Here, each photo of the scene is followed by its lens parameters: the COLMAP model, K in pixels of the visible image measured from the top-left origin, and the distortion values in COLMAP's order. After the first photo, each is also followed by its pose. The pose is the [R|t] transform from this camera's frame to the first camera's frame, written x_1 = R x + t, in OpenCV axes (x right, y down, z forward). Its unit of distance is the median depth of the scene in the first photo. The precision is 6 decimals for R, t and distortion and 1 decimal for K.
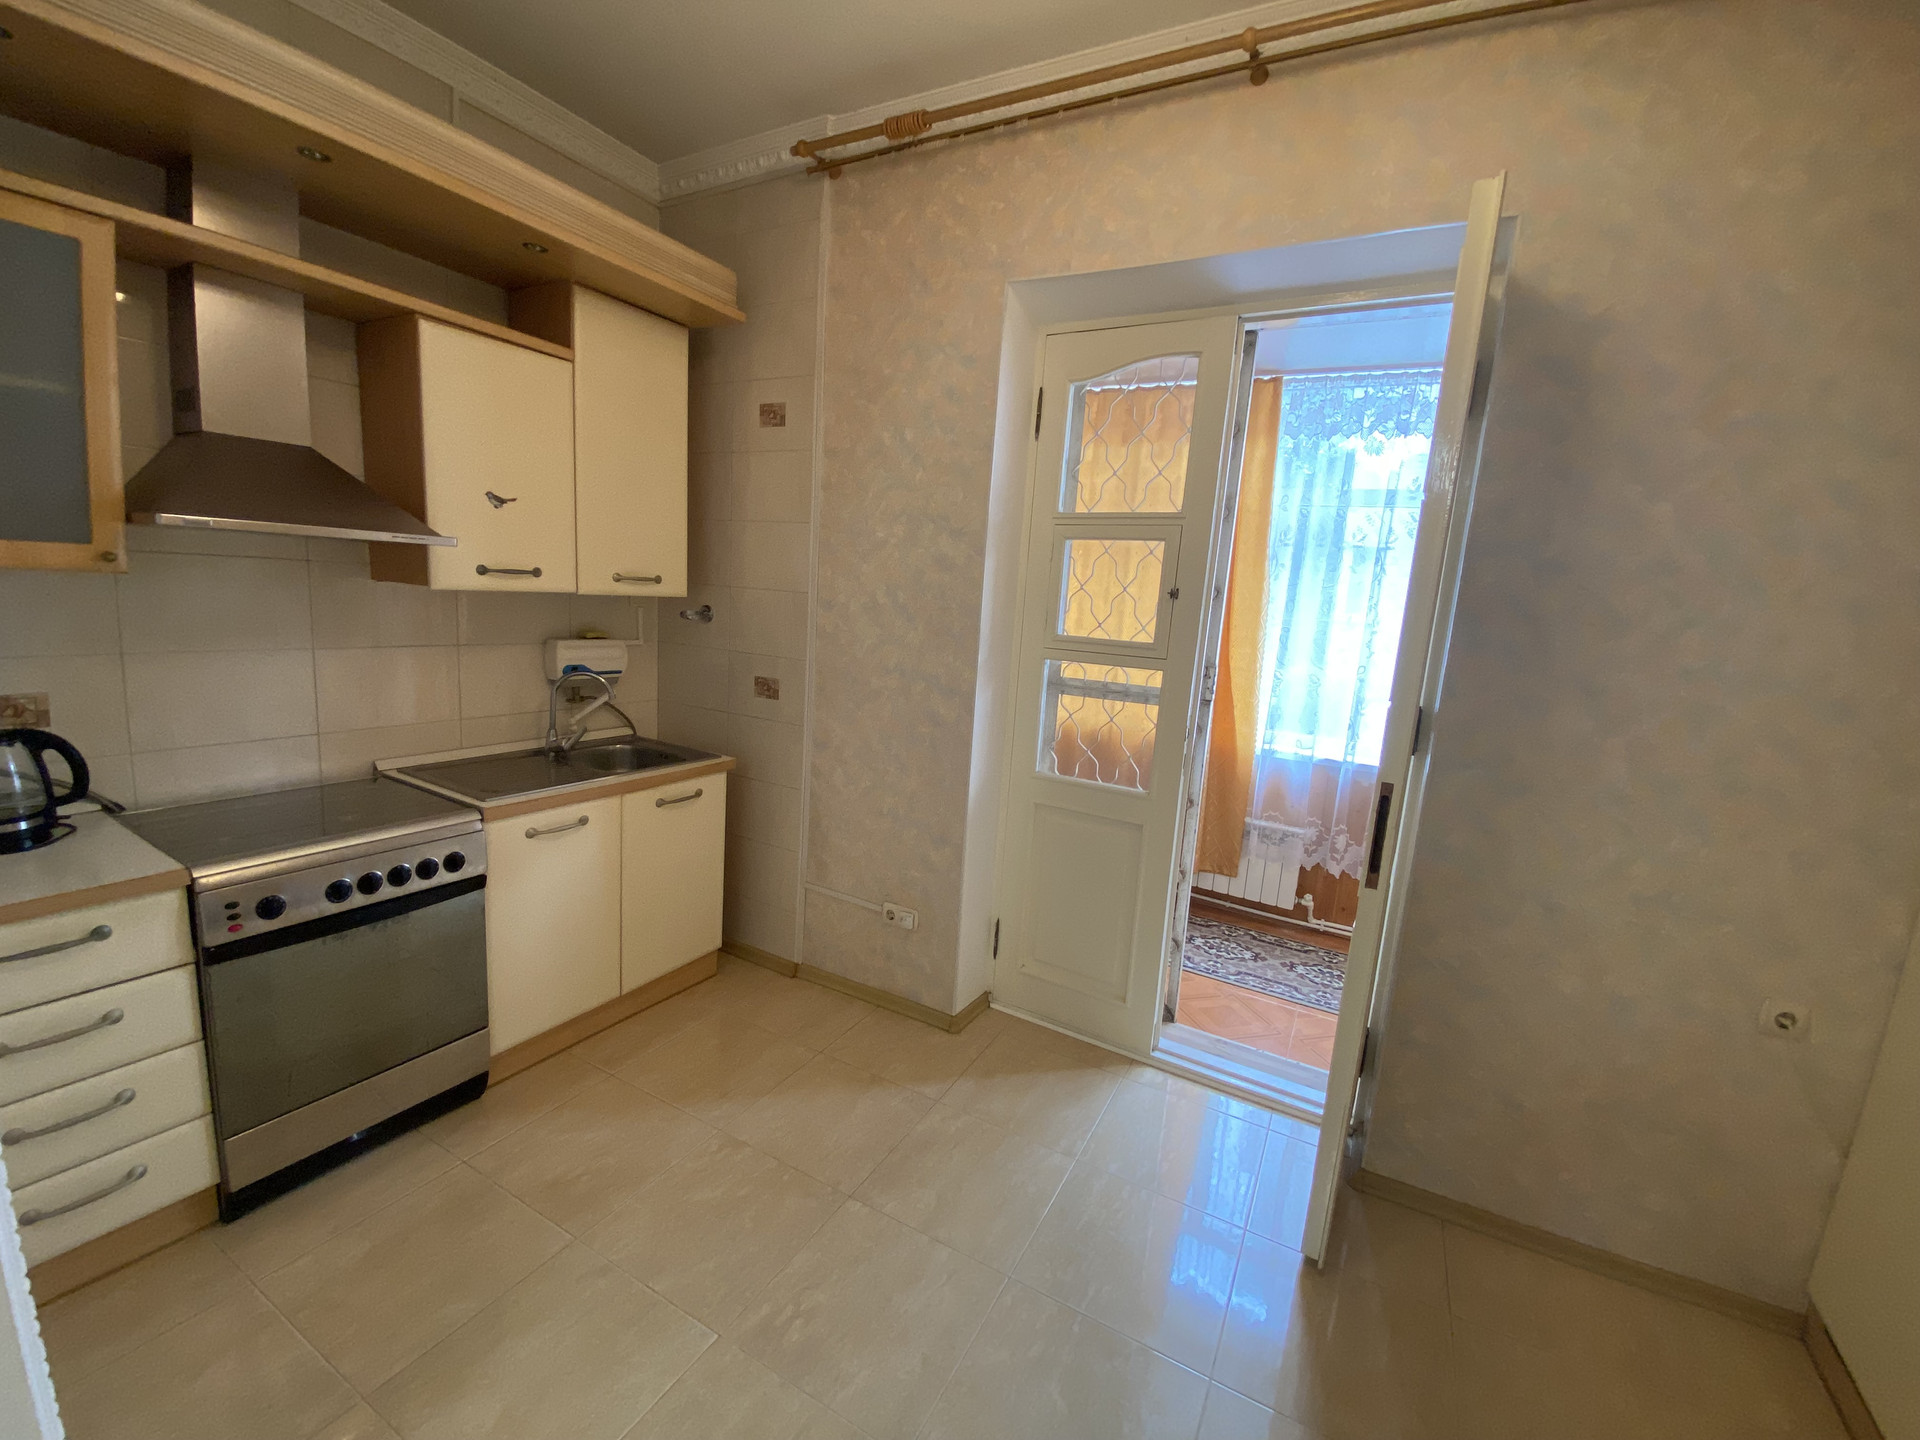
lens RADIAL K [[788.8, 0, 960.0], [0, 788.8, 720.0], [0, 0, 1]] dist [0.062060, -0.000013]
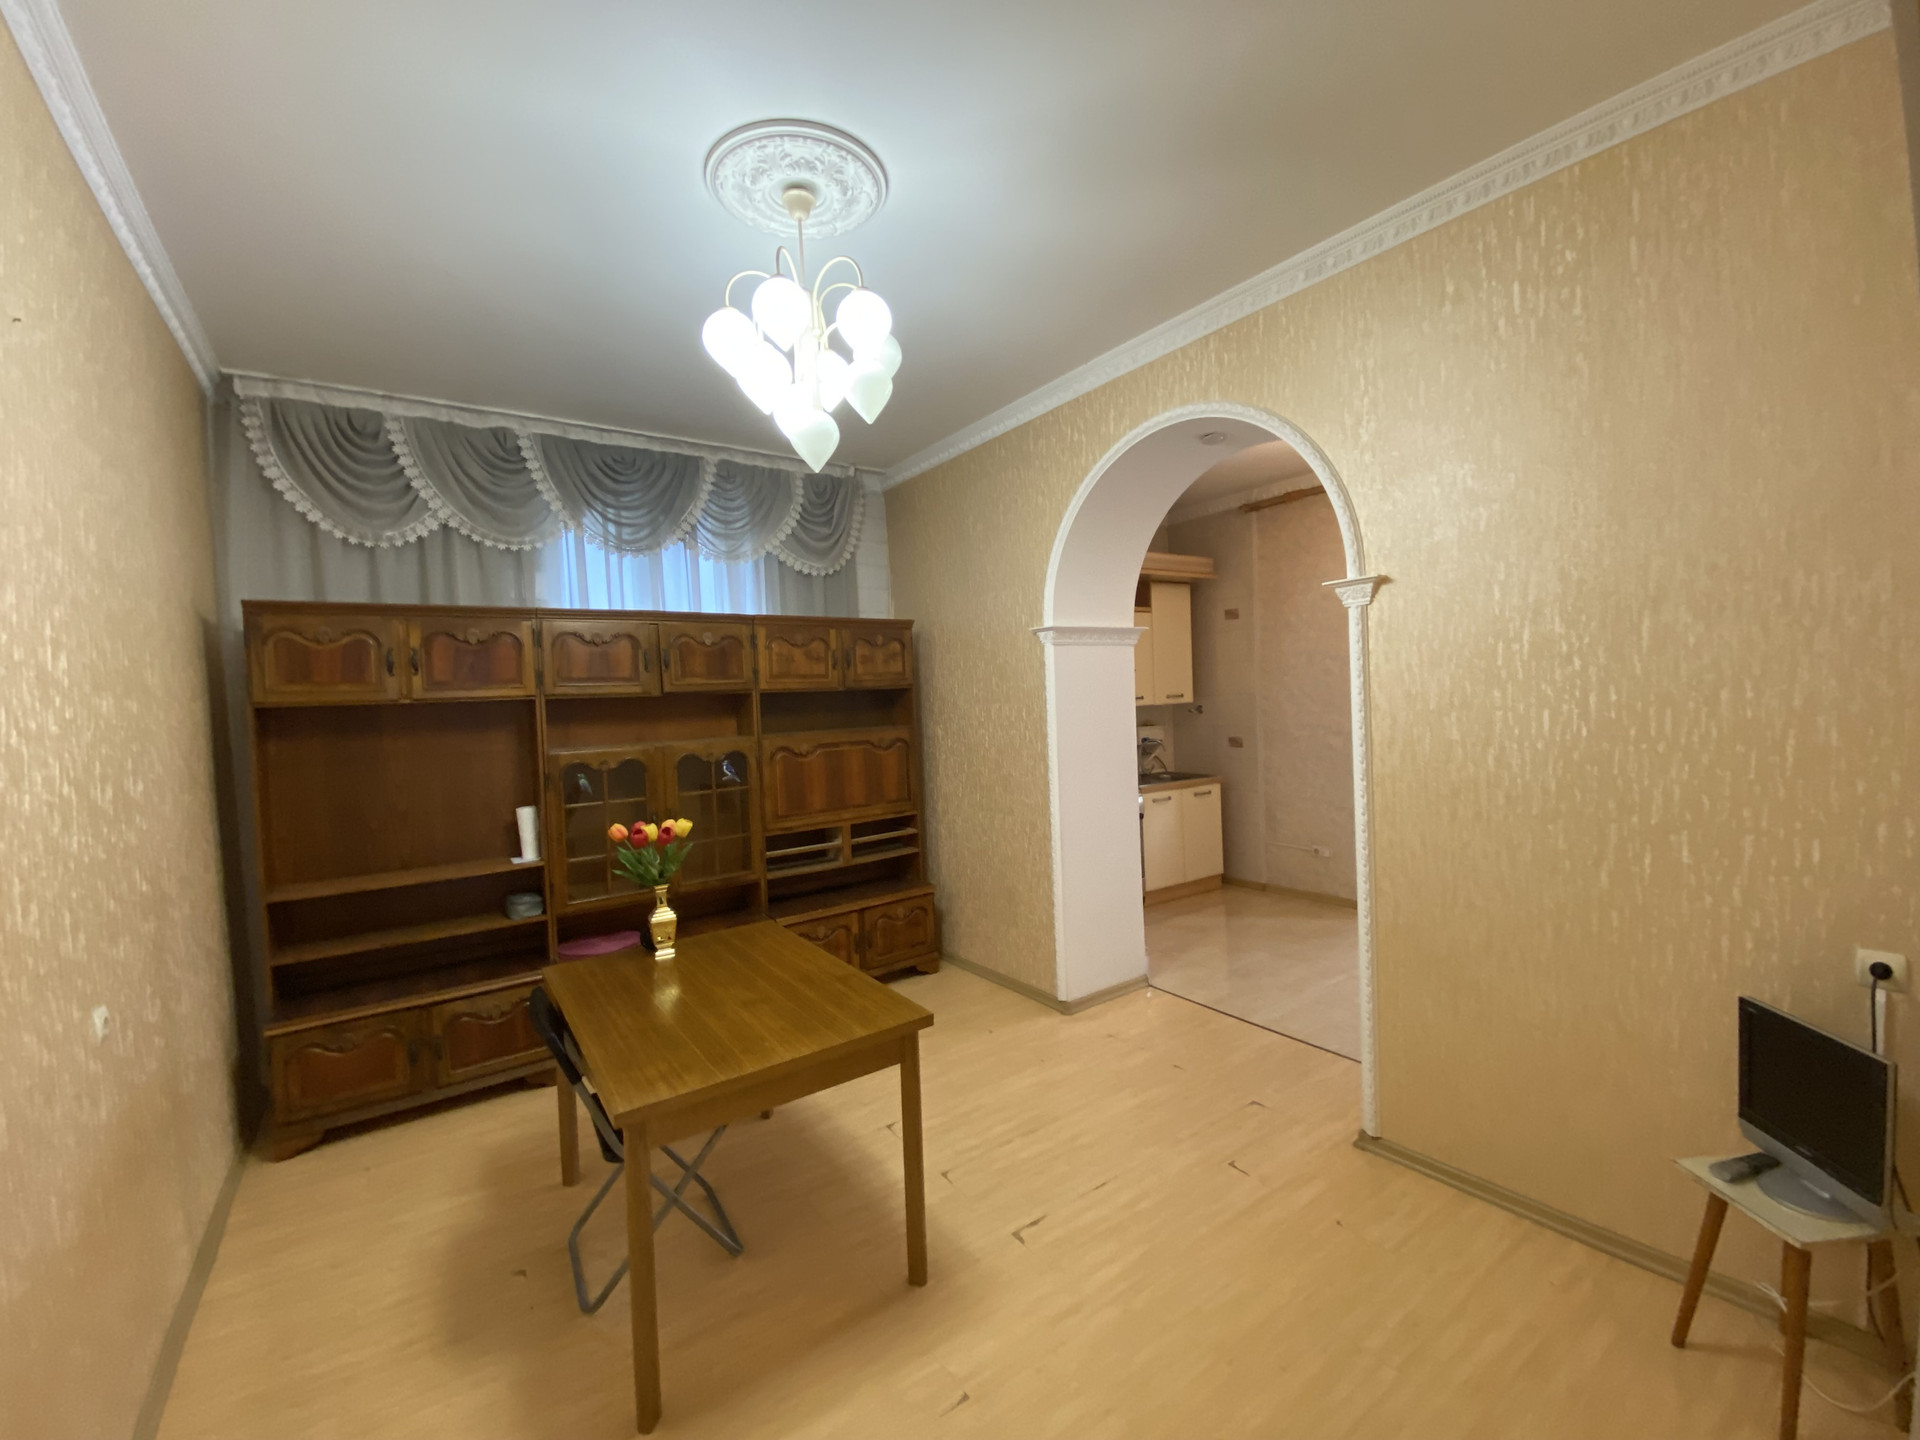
lens RADIAL K [[788.8, 0, 960.0], [0, 788.8, 720.0], [0, 0, 1]] dist [0.062060, -0.000013]
pose [[0.896780, -0.093997, -0.432376, 0.007613], [0.031606, 0.988287, -0.149296, 0.193796], [0.441345, 0.120220, 0.889248, -1.182830]]
